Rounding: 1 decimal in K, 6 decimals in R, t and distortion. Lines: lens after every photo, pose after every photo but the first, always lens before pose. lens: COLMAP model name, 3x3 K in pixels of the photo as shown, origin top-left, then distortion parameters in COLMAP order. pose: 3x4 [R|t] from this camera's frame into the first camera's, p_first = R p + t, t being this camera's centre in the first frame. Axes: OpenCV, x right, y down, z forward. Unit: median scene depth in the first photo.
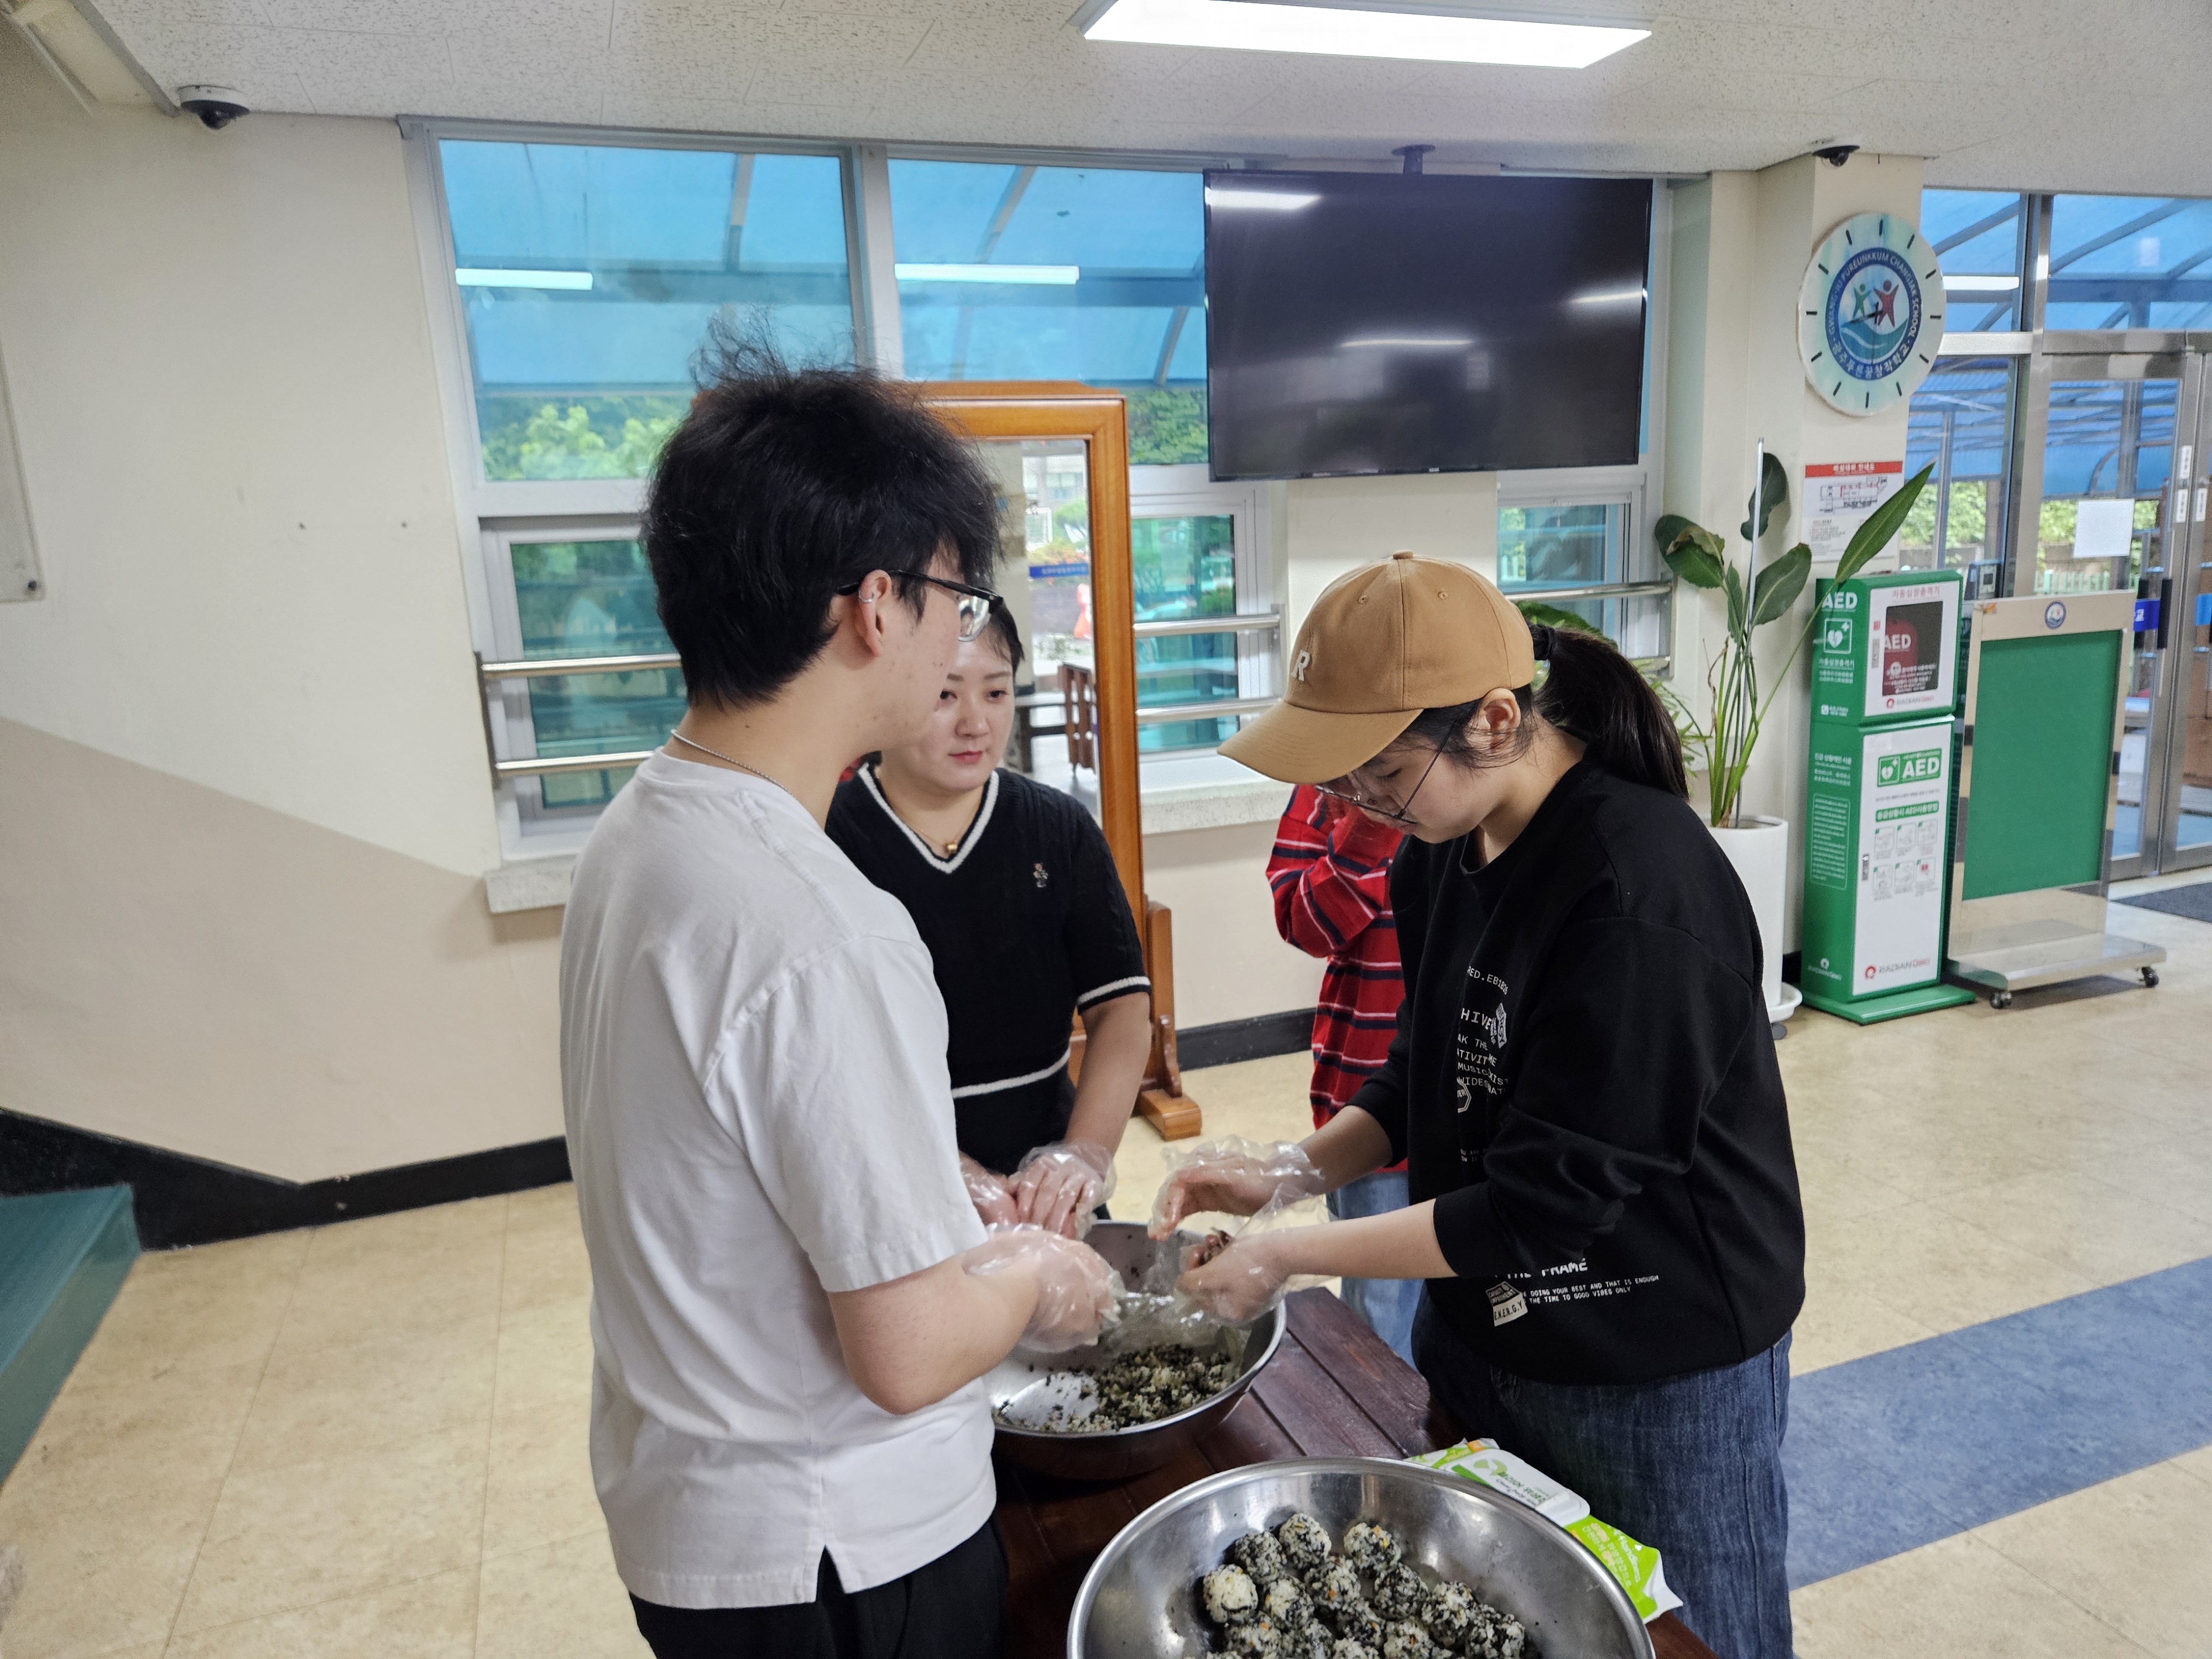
lens RADIAL K [[1478.6, 0, 1106.0], [0, 1478.6, 829.5], [0, 0, 1]] dist [0.061105, -0.056913]
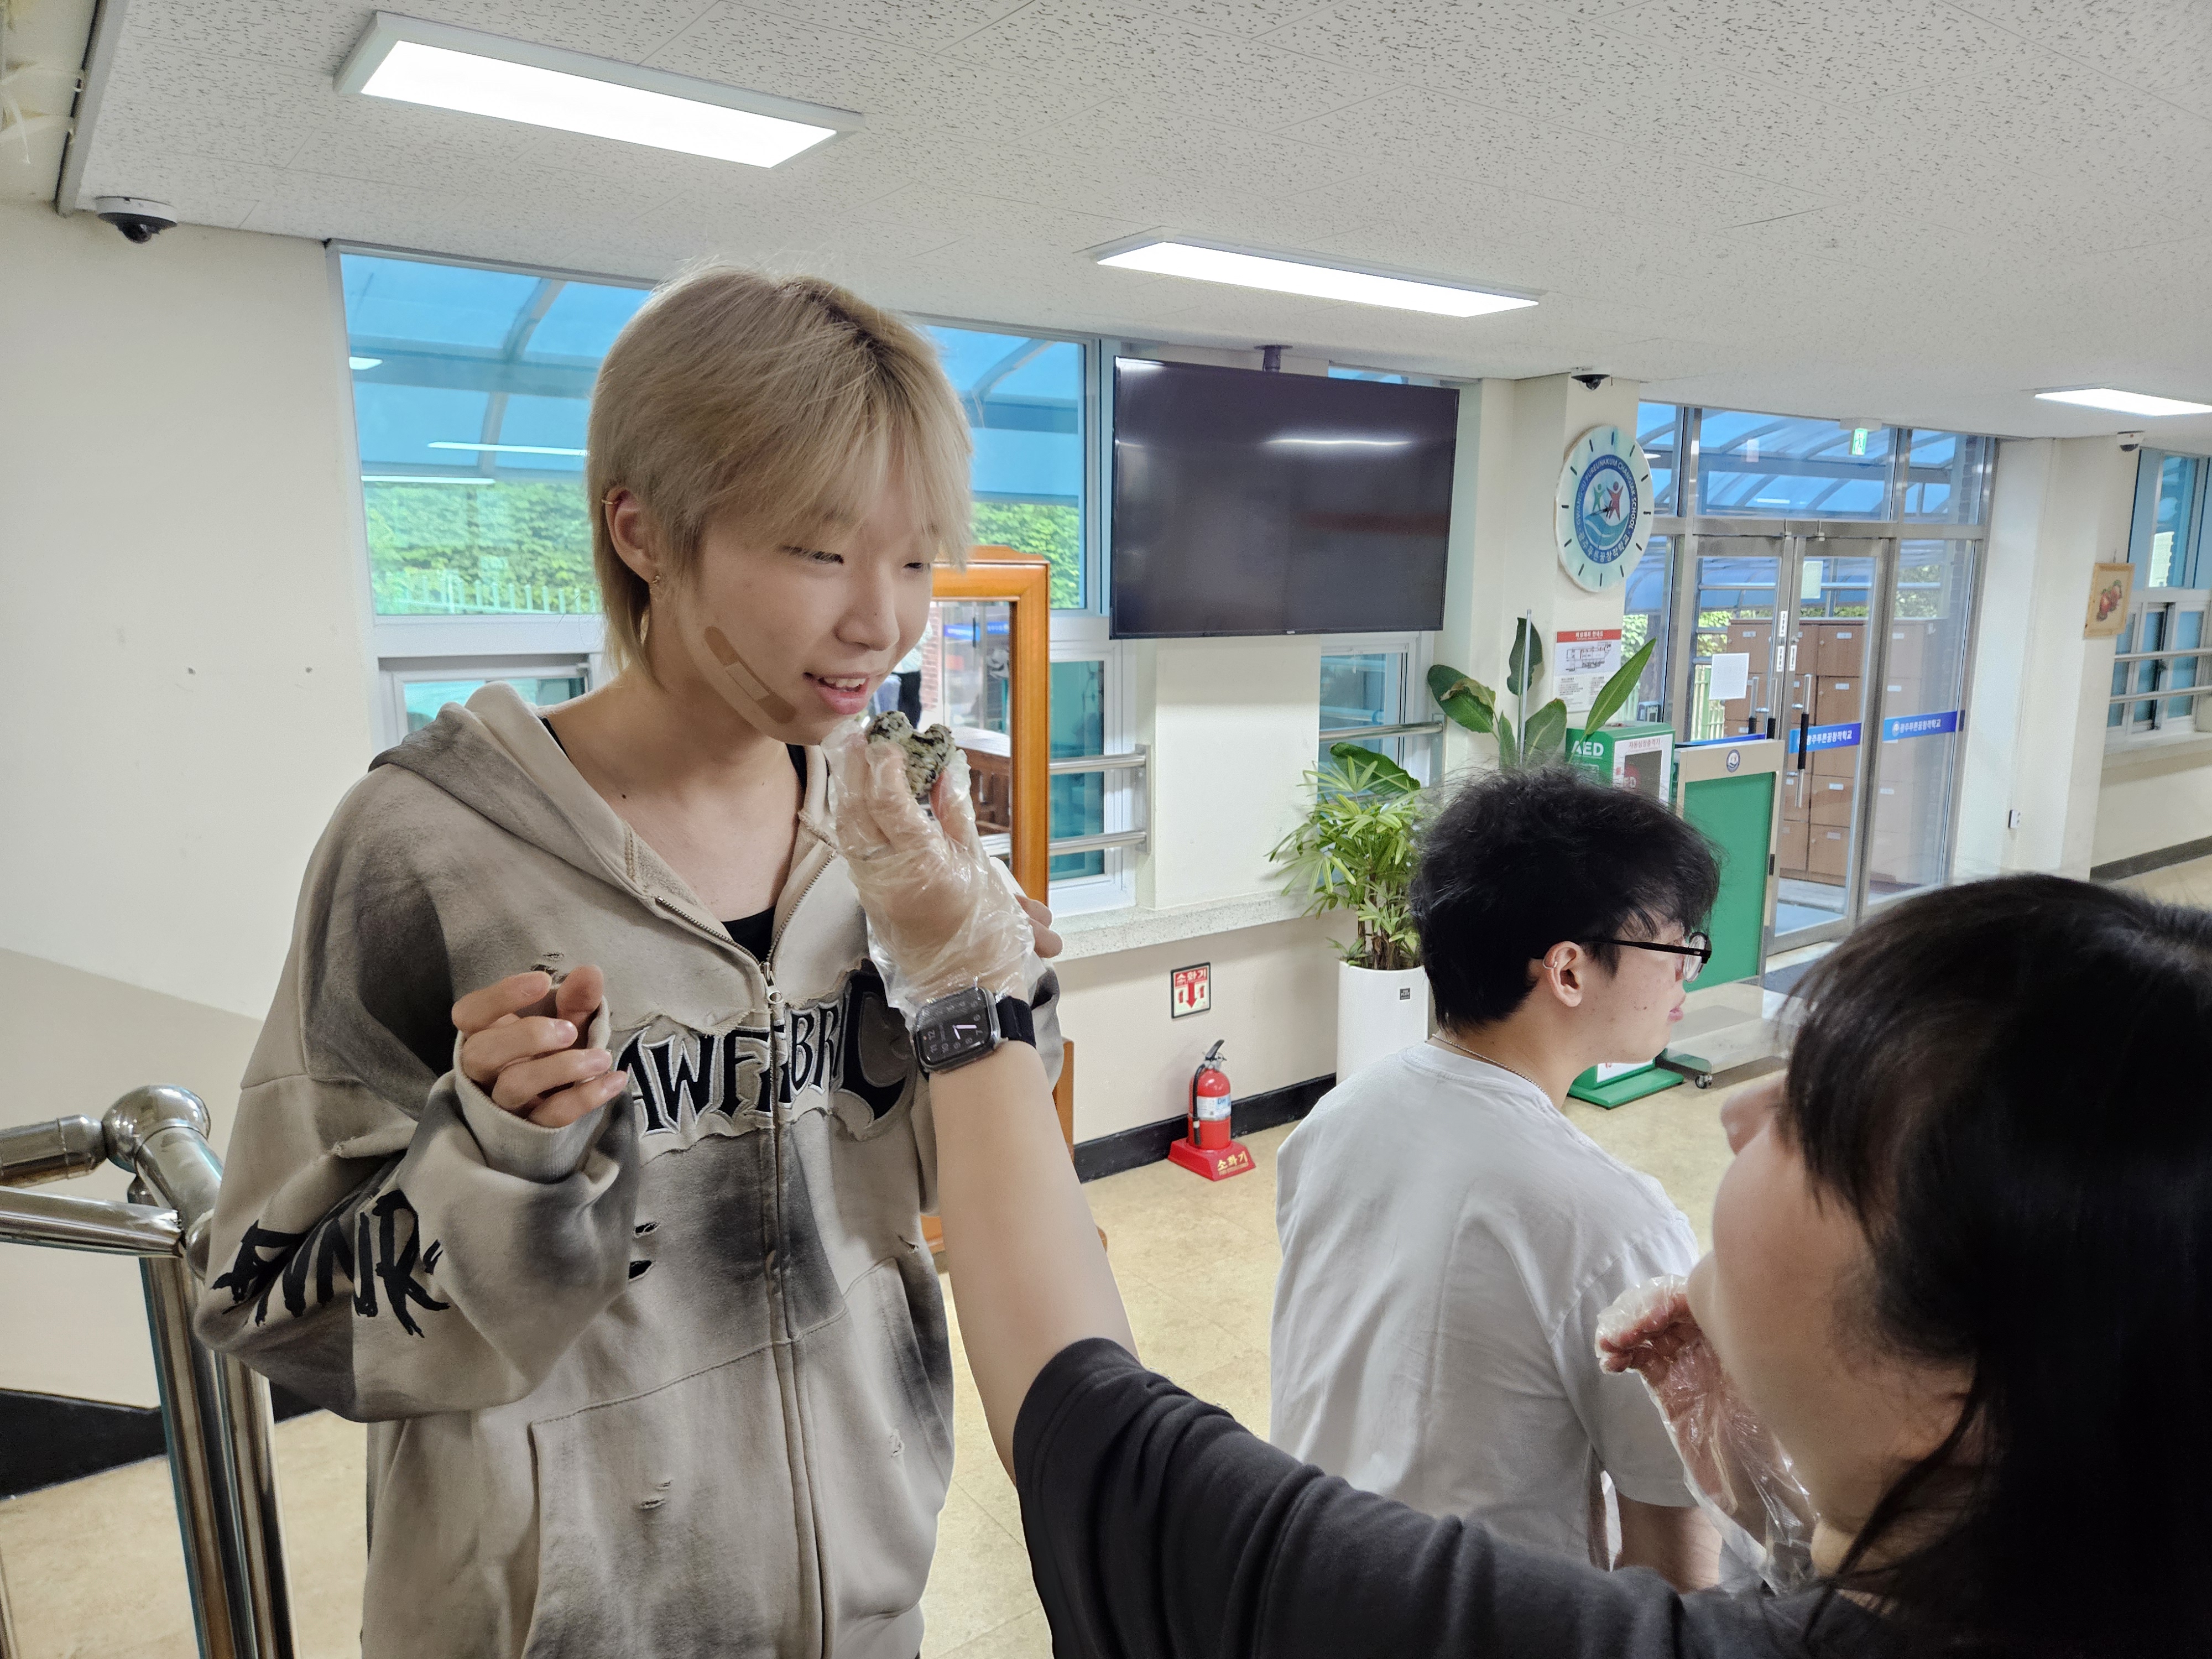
lens RADIAL K [[1478.6, 0, 1106.0], [0, 1478.6, 829.5], [0, 0, 1]] dist [0.061105, -0.056913]
pose [[0.960674, 0.000763, 0.277678, -0.198489], [0.008818, 0.999408, -0.033254, -0.052963], [-0.277539, 0.034395, 0.960099, -0.018017]]
